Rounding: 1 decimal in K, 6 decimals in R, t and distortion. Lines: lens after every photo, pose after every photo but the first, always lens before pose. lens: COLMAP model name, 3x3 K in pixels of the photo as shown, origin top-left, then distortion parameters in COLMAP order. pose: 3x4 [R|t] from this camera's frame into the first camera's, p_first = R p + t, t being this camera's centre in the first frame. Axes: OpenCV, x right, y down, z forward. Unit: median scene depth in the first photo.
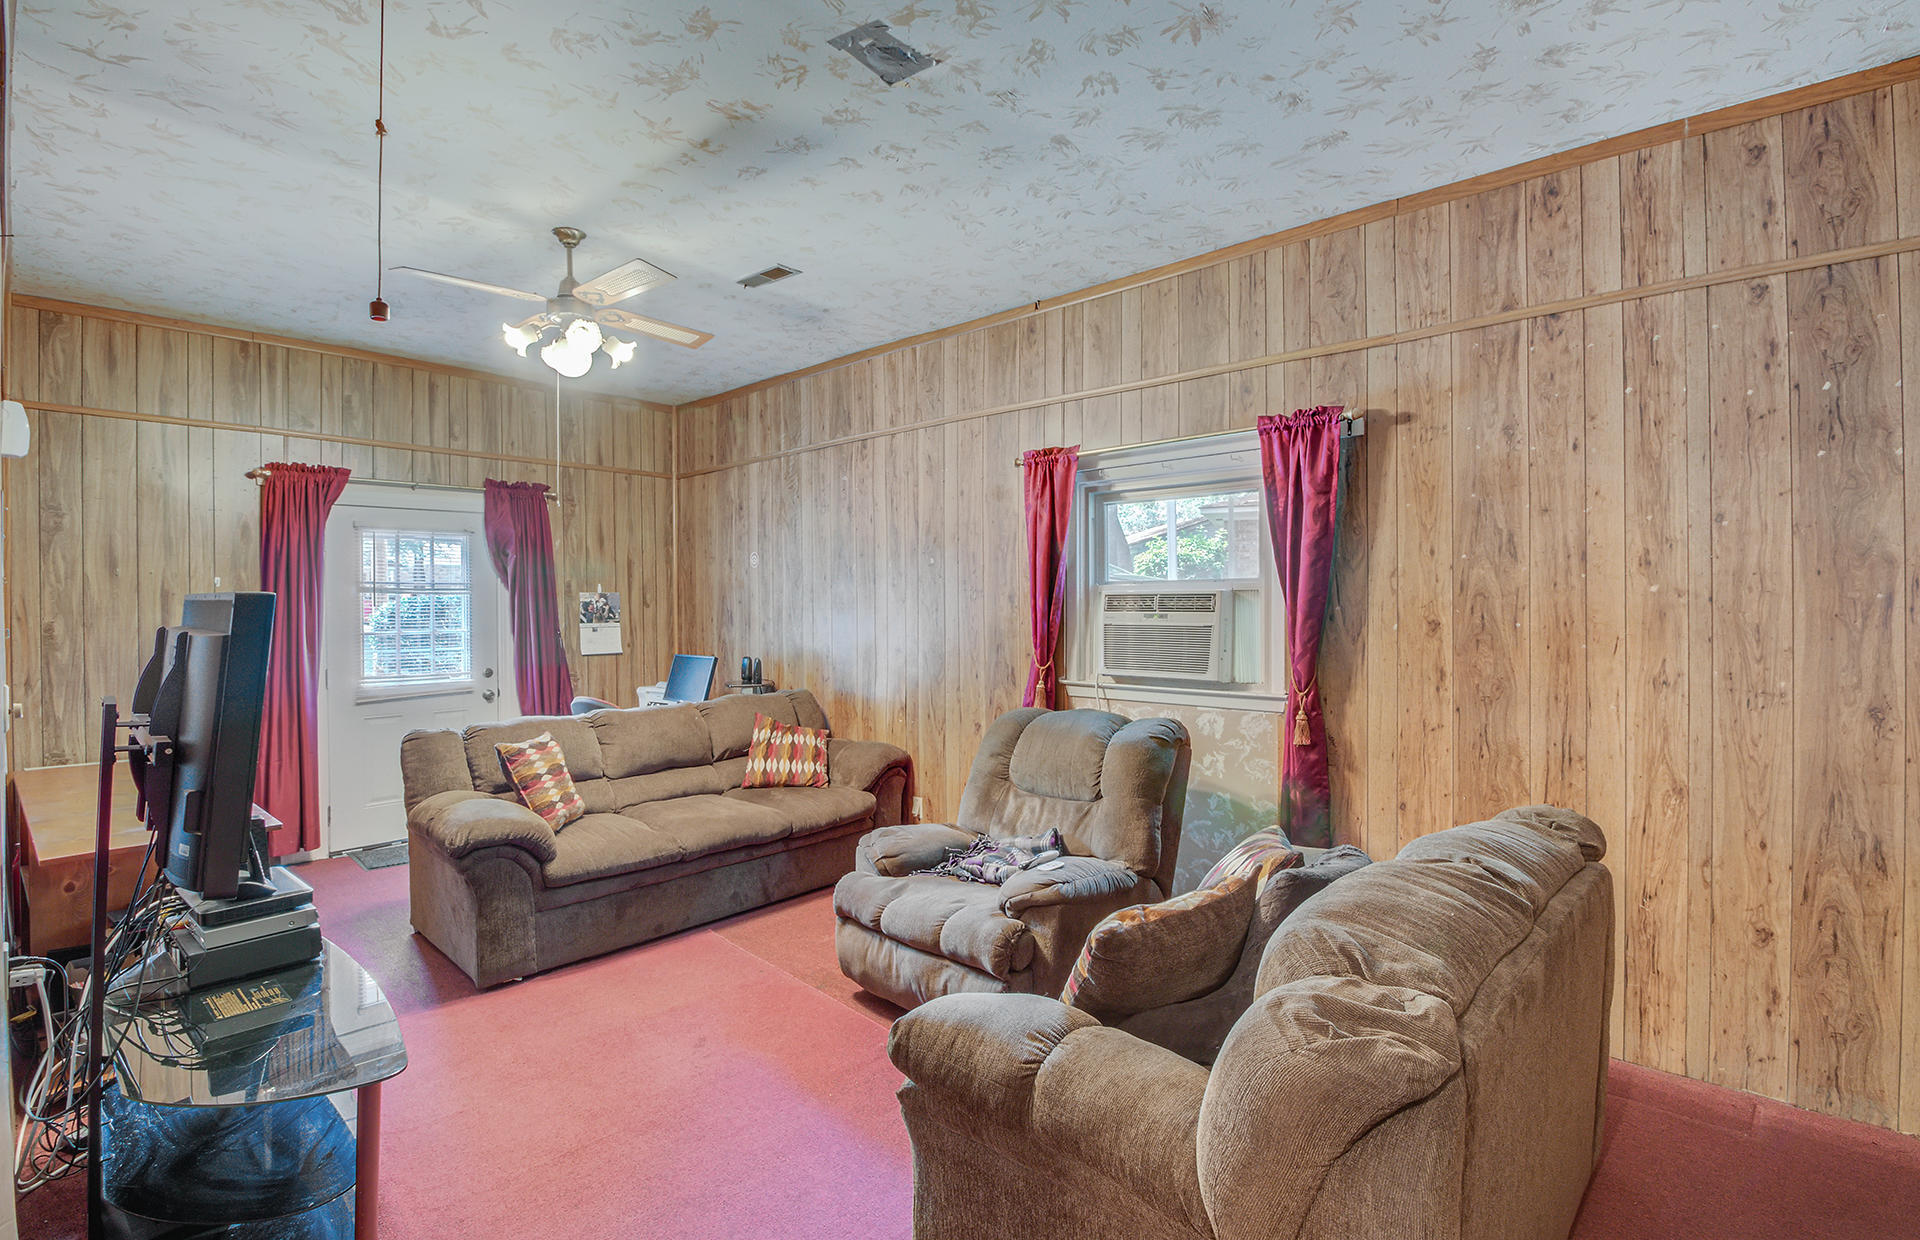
lens RADIAL K [[837.3, 0, 1003.4], [0, 837.3, 605.5], [0, 0, 1]] dist [-0.024446, -0.000384]
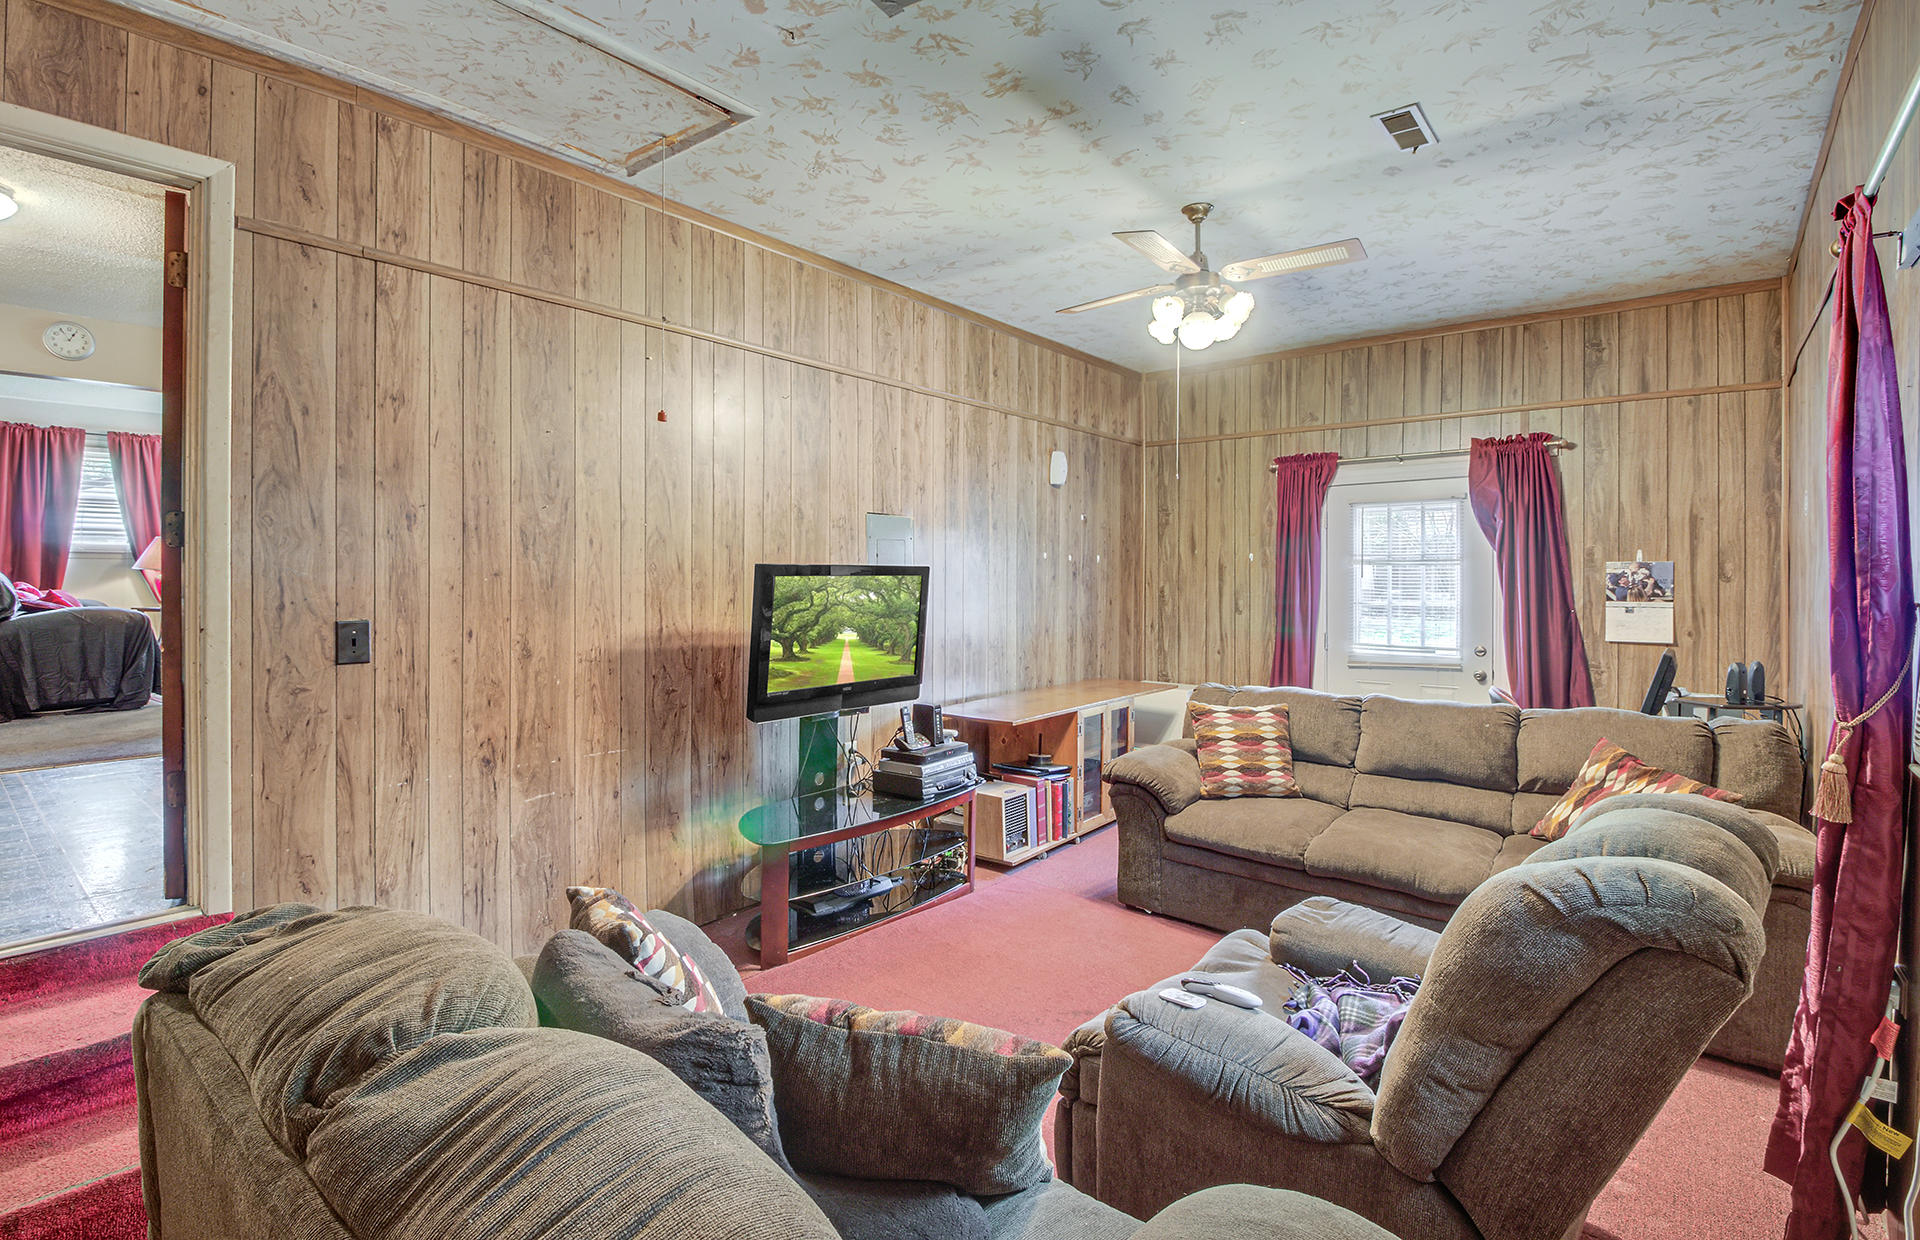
lens RADIAL K [[939.4, 0, 1011.0], [0, 939.4, 582.9], [0, 0, 1]] dist [-0.000675, -0.011380]
pose [[0.043212, 0.007305, -0.999039, 0.430178], [-0.008585, 0.999939, 0.006941, 0.003785], [0.999029, 0.008277, 0.043272, 0.496651]]
